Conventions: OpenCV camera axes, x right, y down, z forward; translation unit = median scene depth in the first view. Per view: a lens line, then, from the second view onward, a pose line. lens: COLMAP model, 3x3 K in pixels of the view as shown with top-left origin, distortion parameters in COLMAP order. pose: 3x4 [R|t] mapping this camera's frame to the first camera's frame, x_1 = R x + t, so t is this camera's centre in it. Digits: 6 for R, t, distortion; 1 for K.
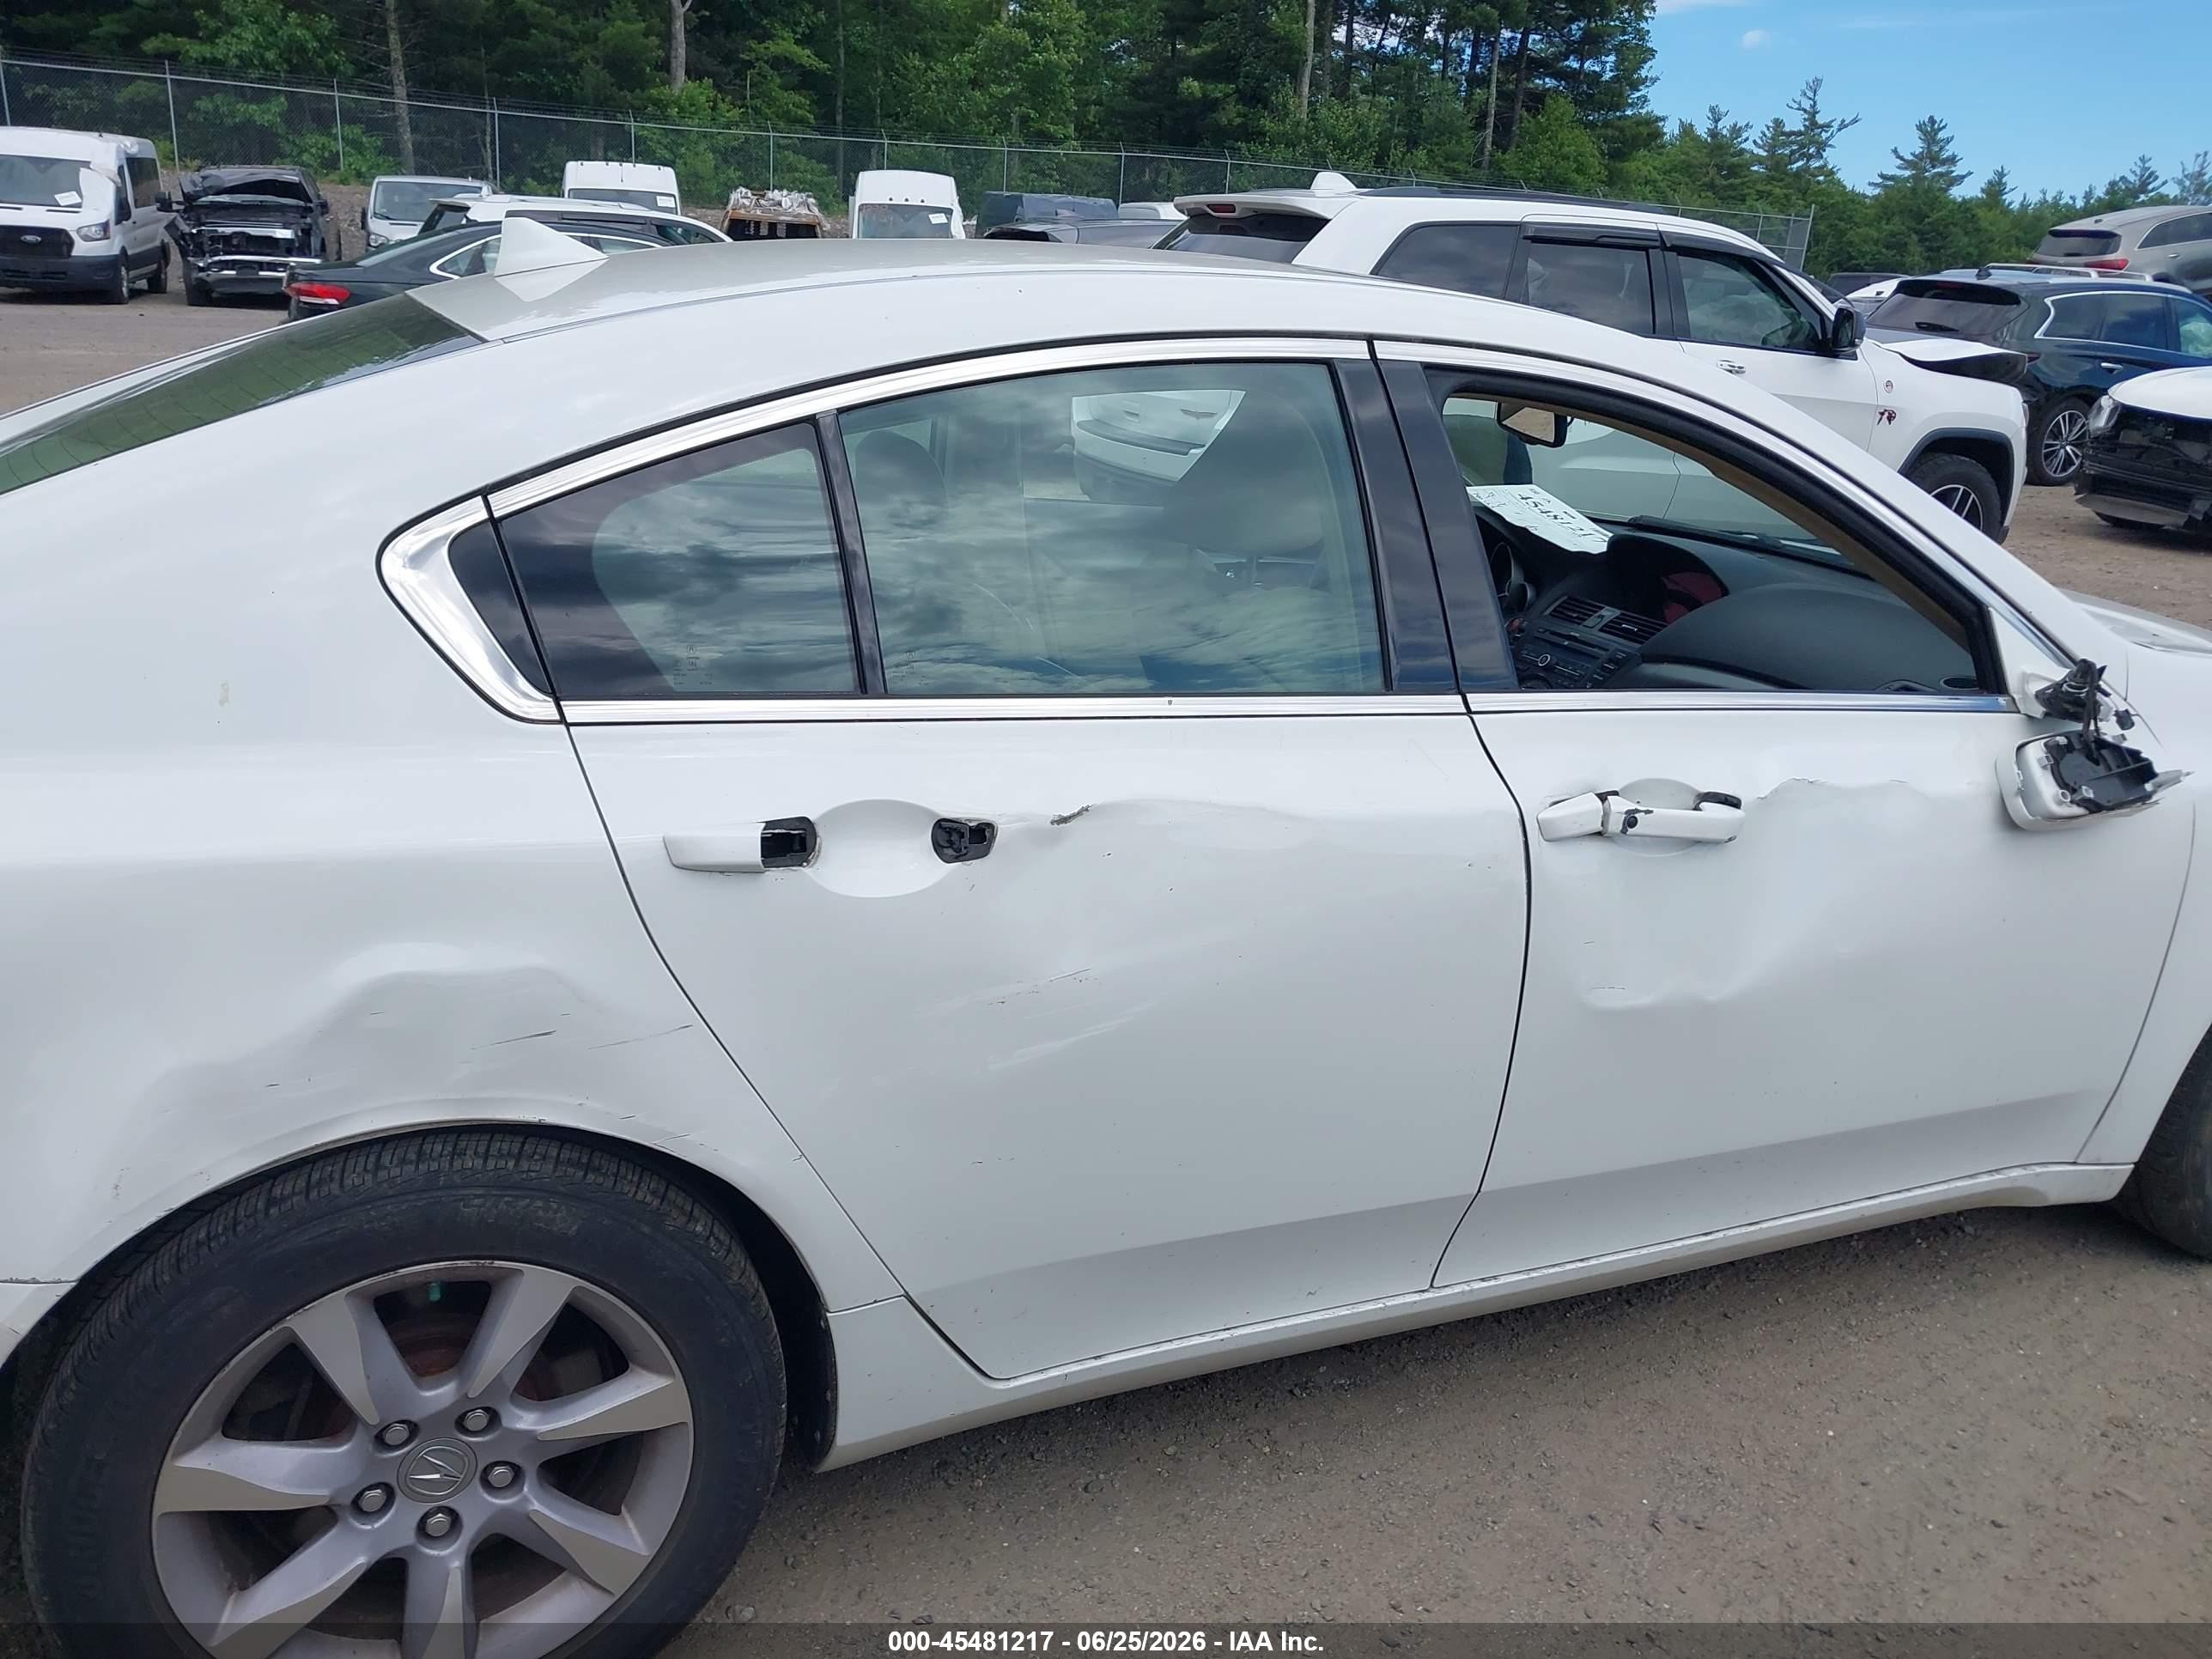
lens RADIAL K [[1753.5, 0, 1107.1], [0, 1753.5, 844.8], [0, 0, 1]] dist [0.011411, -0.010510]
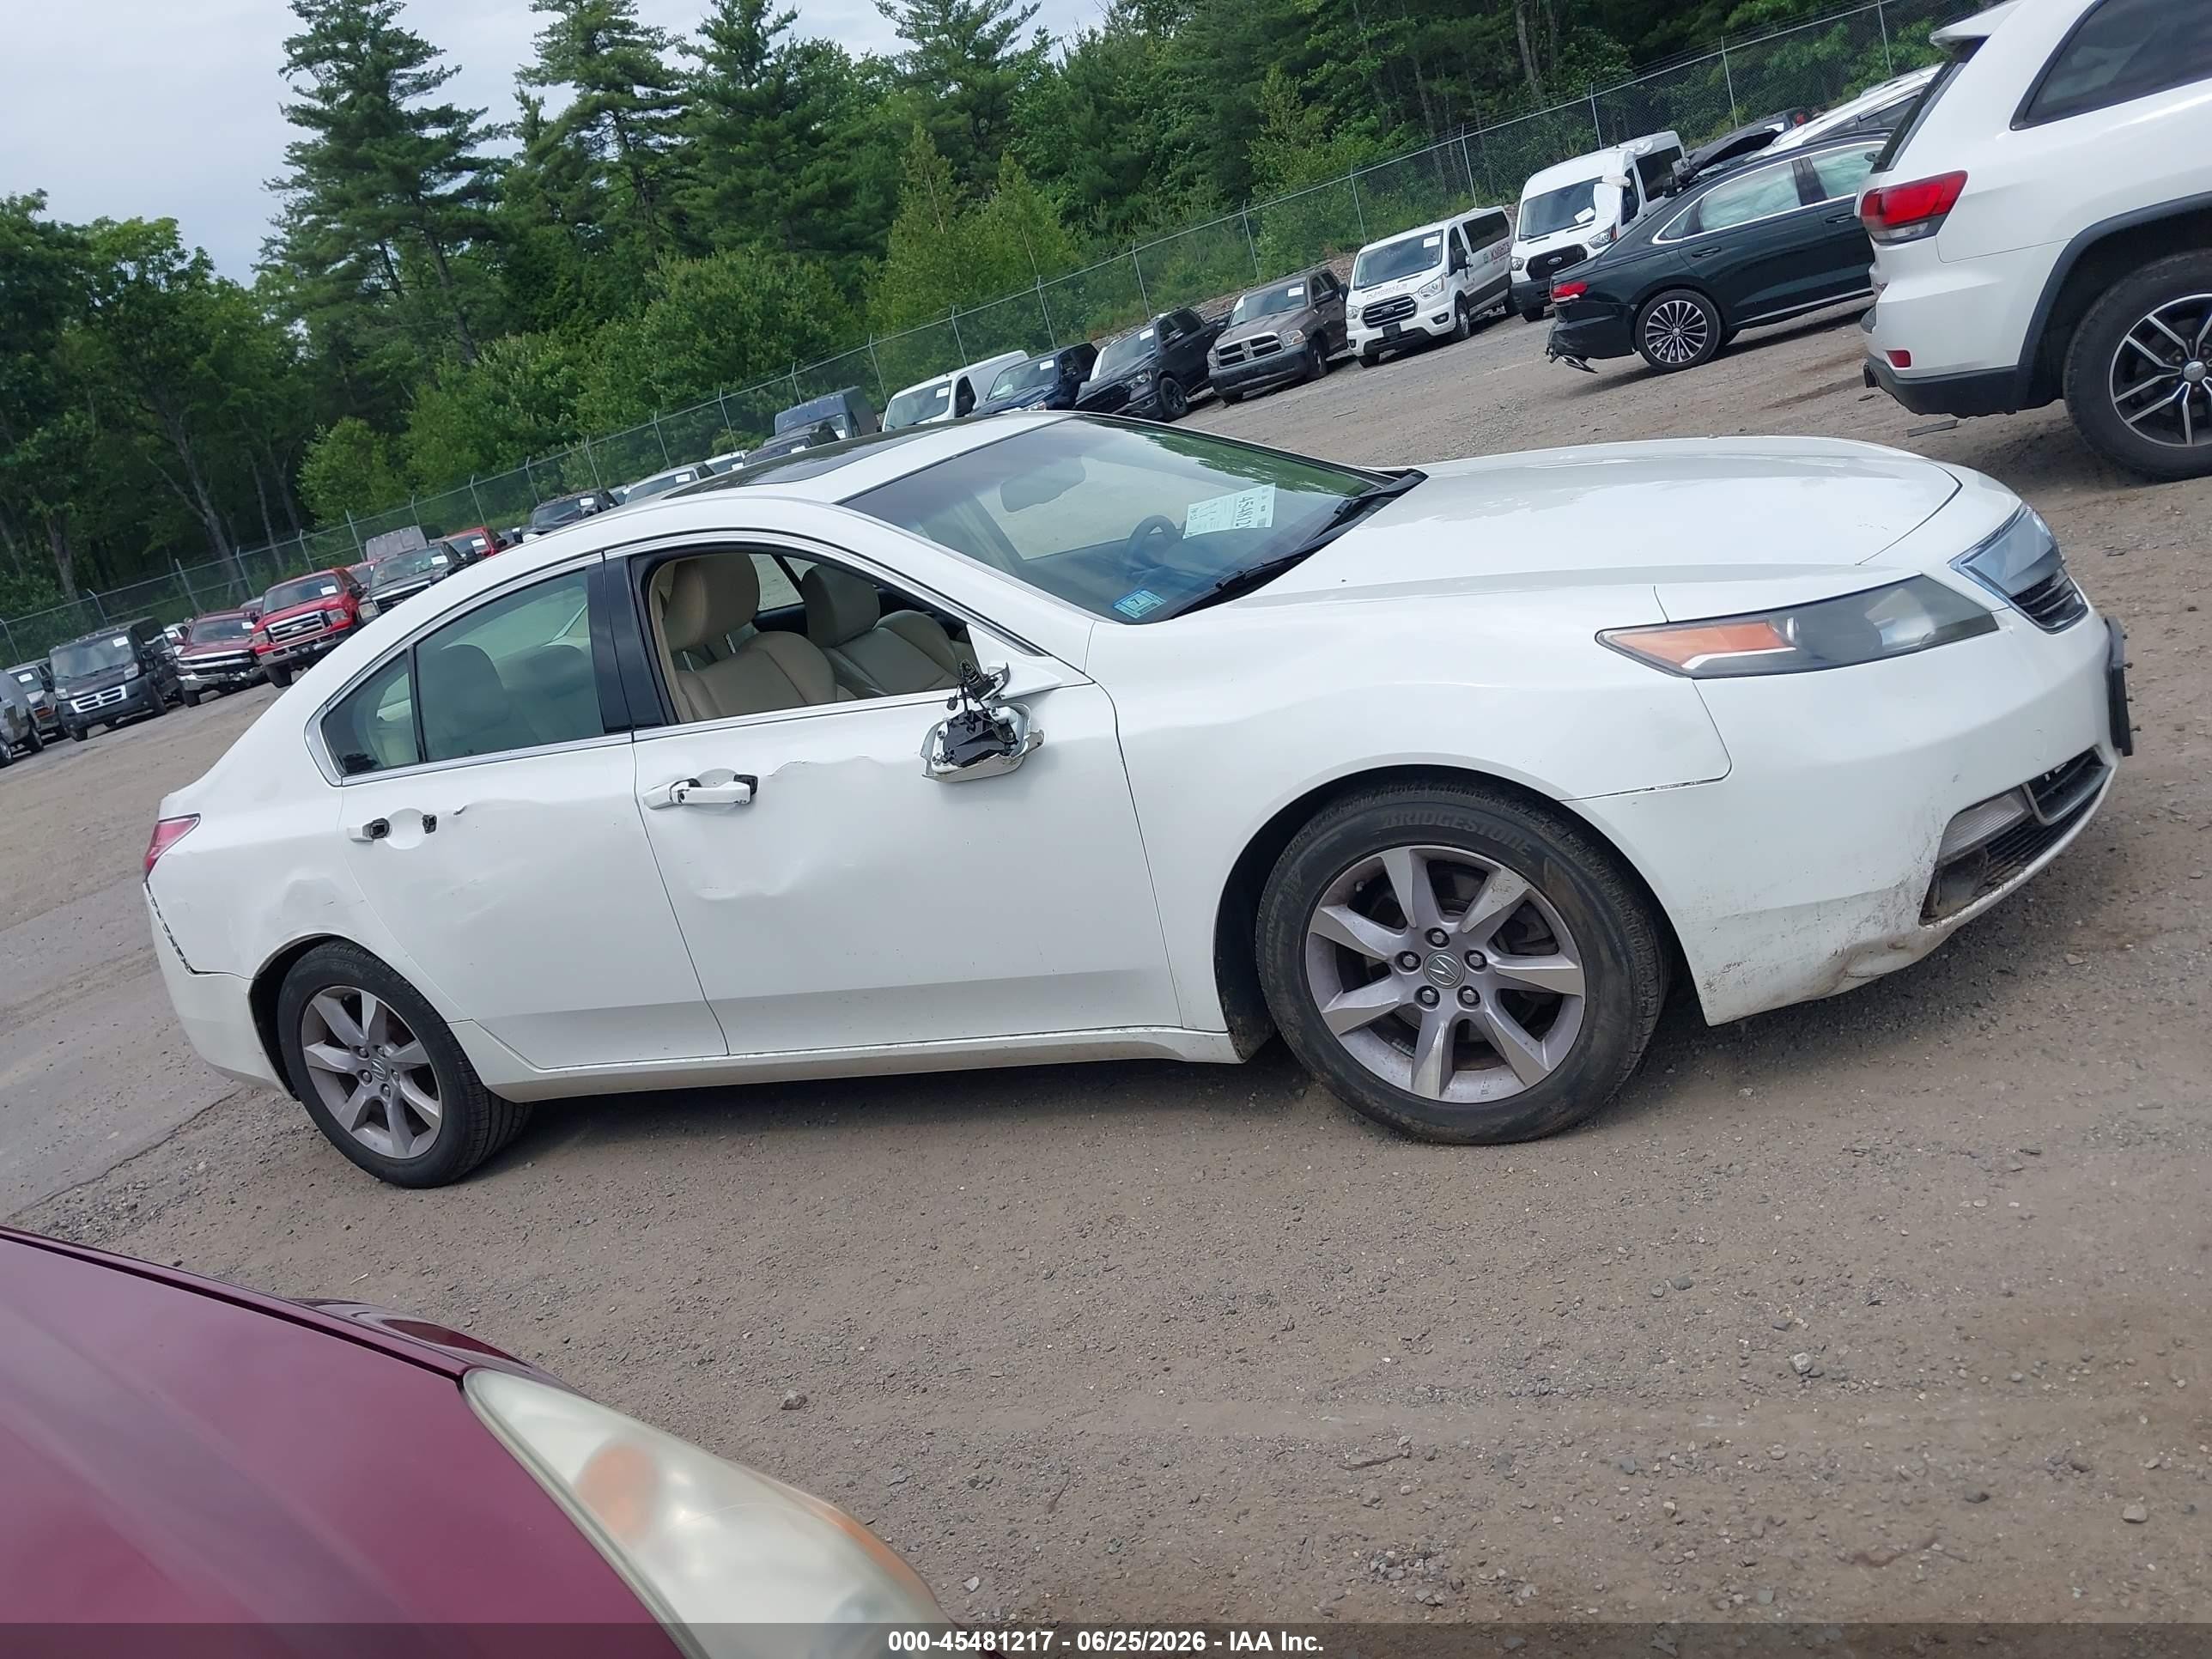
lens RADIAL K [[1753.5, 0, 1088.6], [0, 1753.5, 830.4], [0, 0, 1]] dist [0.011411, -0.010510]
pose [[0.604347, -0.024616, -0.796340, 0.156688], [0.060342, 0.998066, 0.014943, 0.001612], [0.794432, -0.057083, 0.604664, 0.019080]]
